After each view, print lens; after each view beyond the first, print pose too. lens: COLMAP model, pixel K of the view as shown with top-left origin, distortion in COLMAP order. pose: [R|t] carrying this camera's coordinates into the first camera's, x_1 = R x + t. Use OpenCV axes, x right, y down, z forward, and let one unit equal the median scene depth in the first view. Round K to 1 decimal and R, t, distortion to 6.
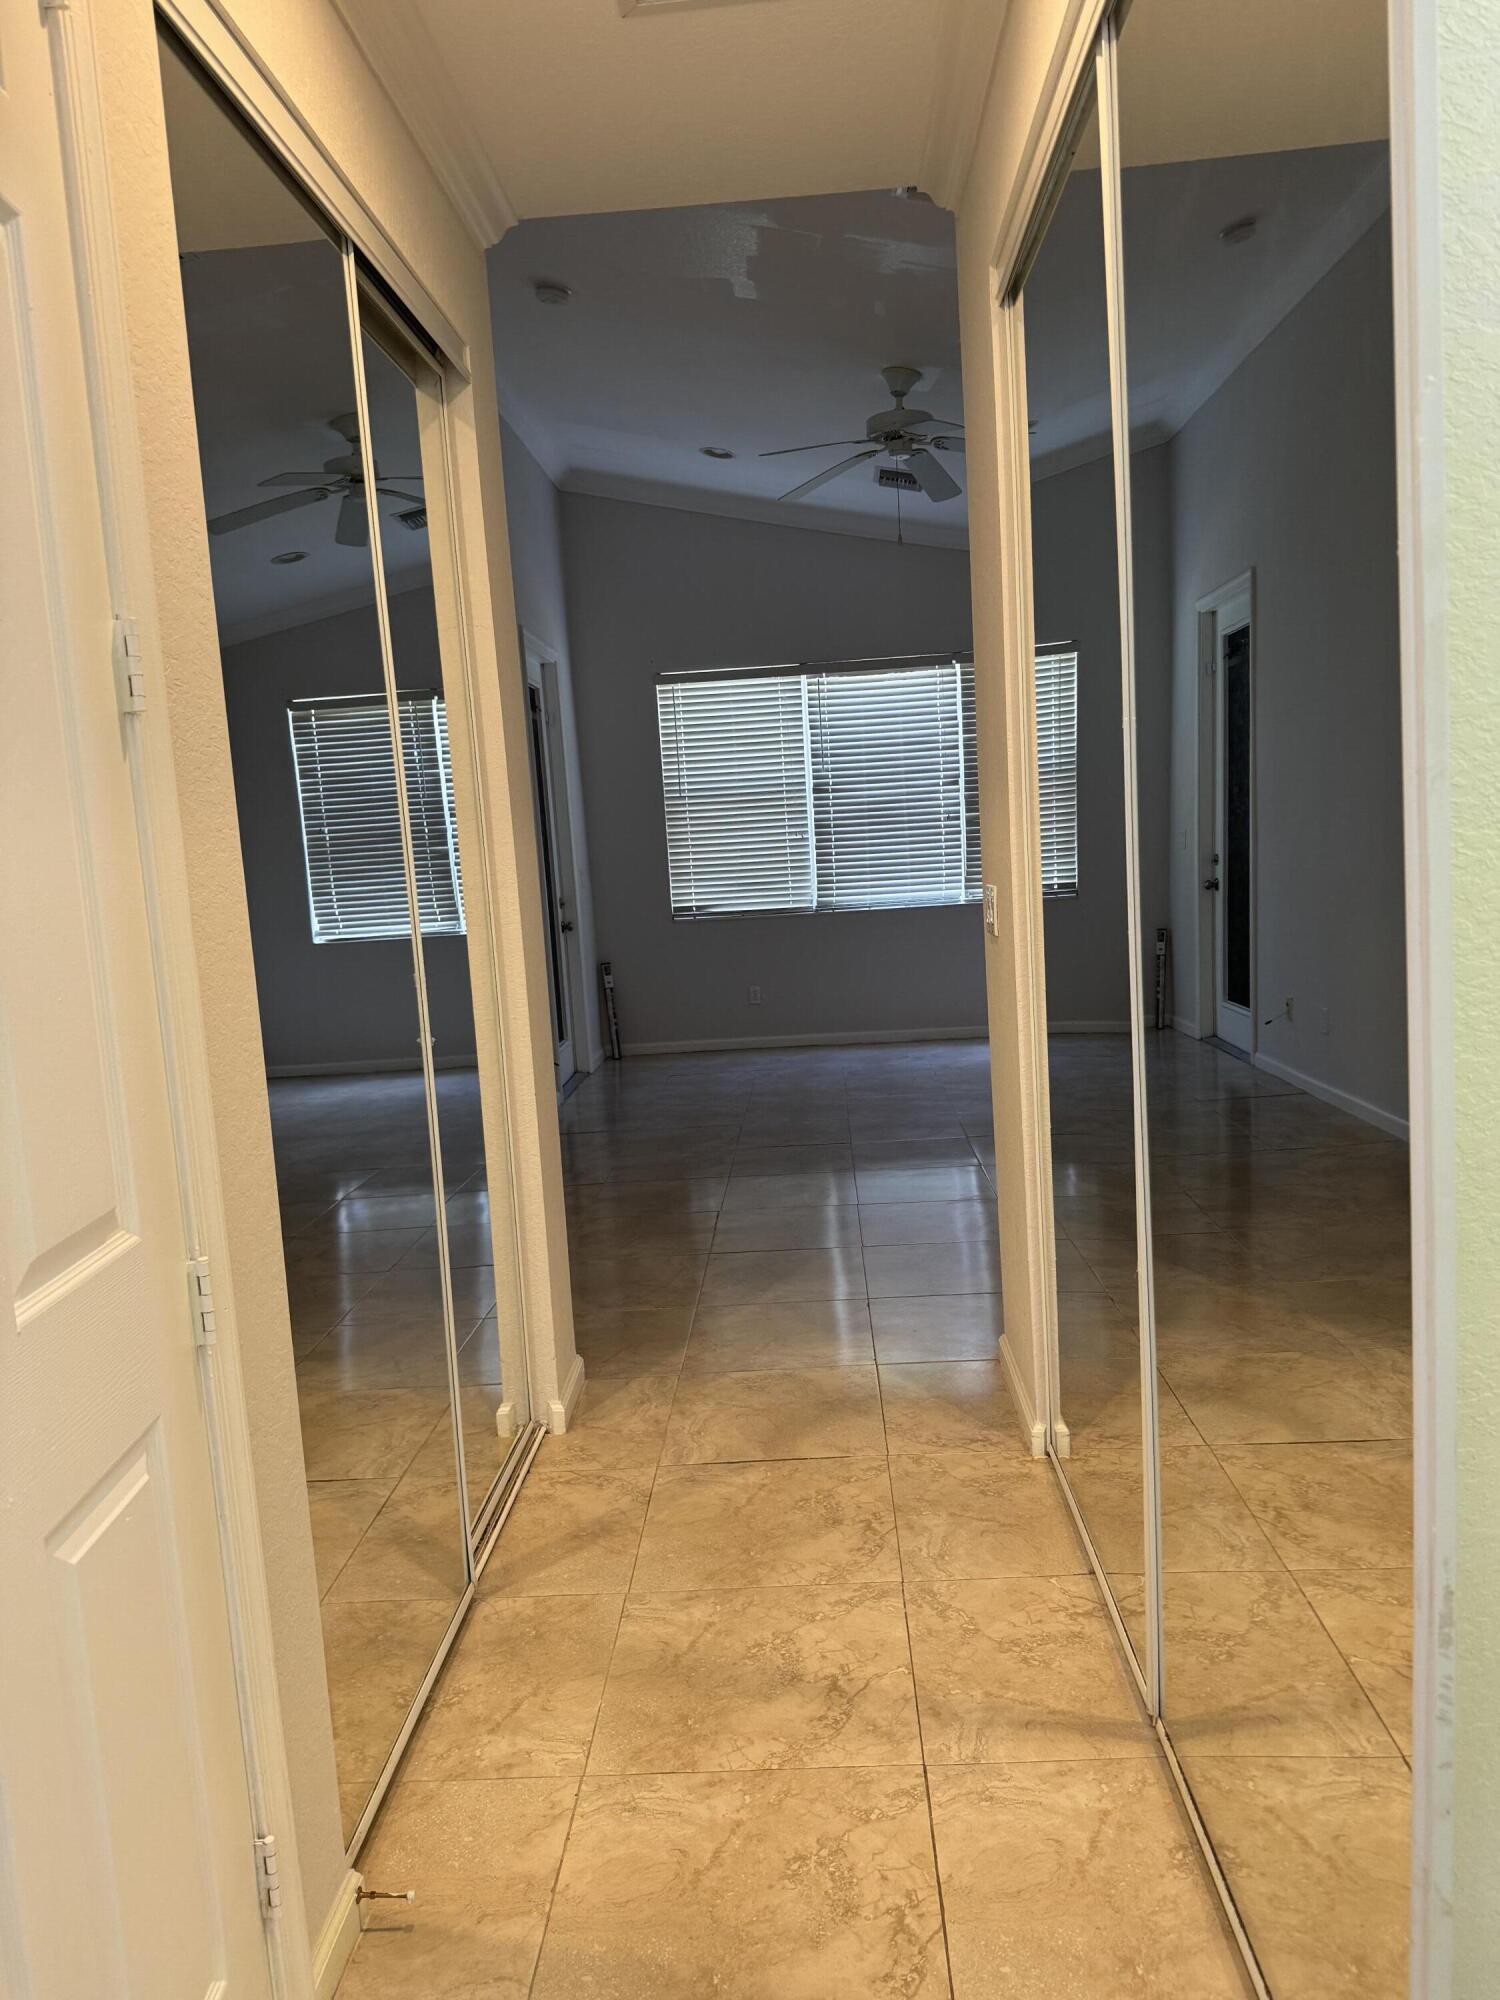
lens RADIAL K [[1425.5, 0, 747.1], [0, 1425.5, 1002.9], [0, 0, 1]] dist [0.026231, -0.016390]
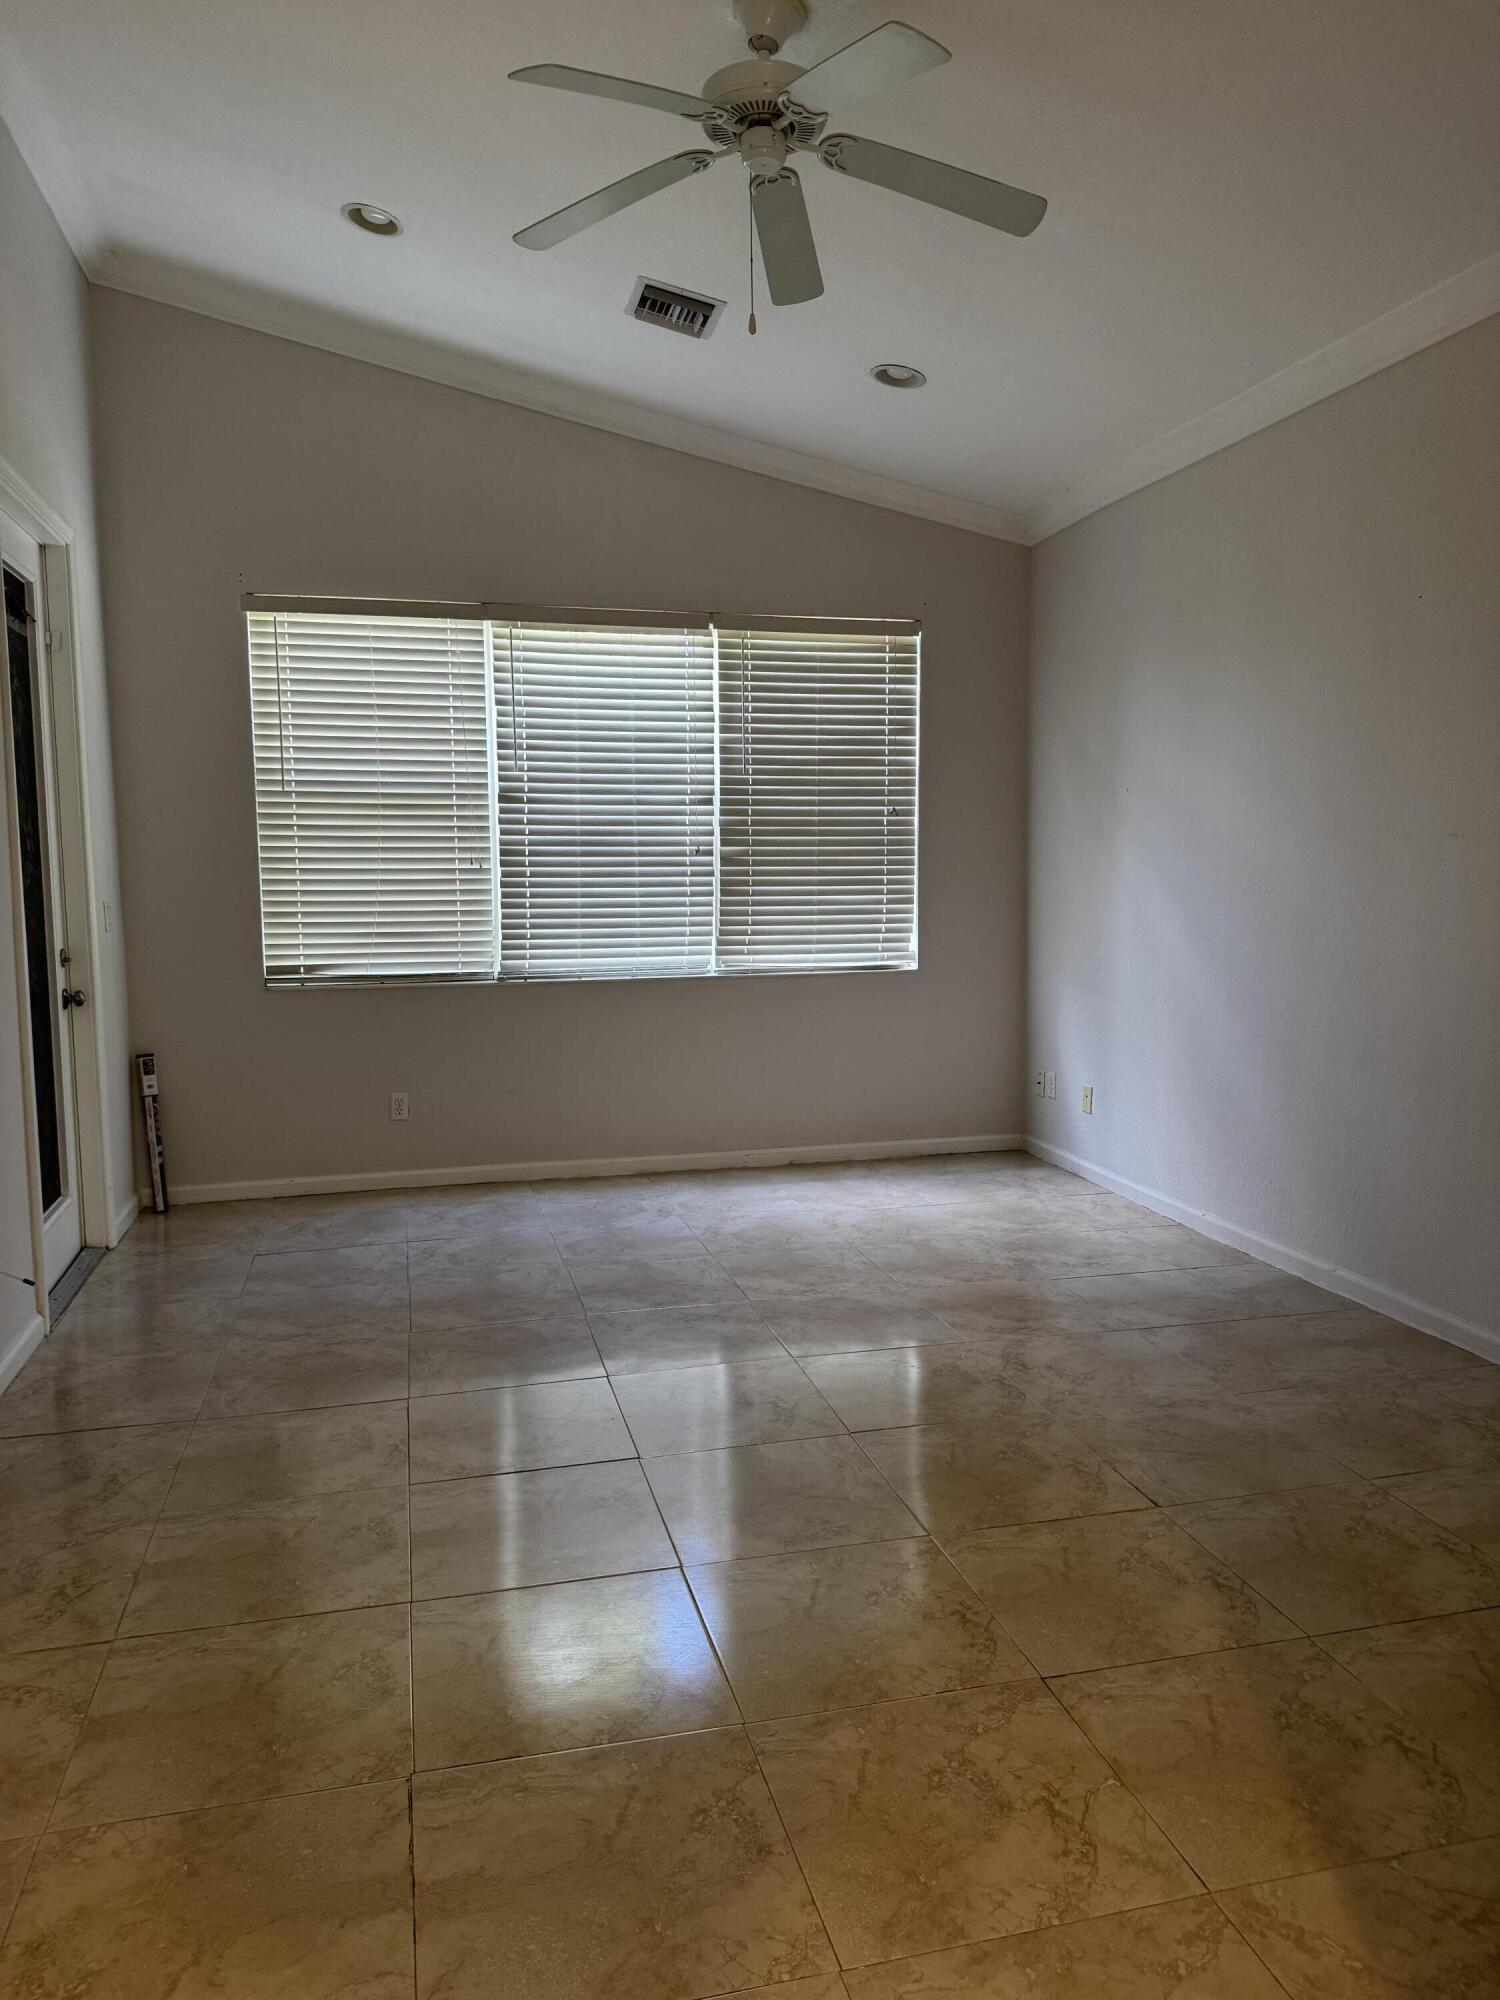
lens RADIAL K [[1425.5, 0, 782.4], [0, 1425.5, 1011.2], [0, 0, 1]] dist [0.026231, -0.016390]
pose [[0.950568, 0.025485, 0.309470, -0.030672], [-0.018733, 0.999518, -0.024769, -0.036554], [-0.309952, 0.017747, 0.950587, 0.335047]]
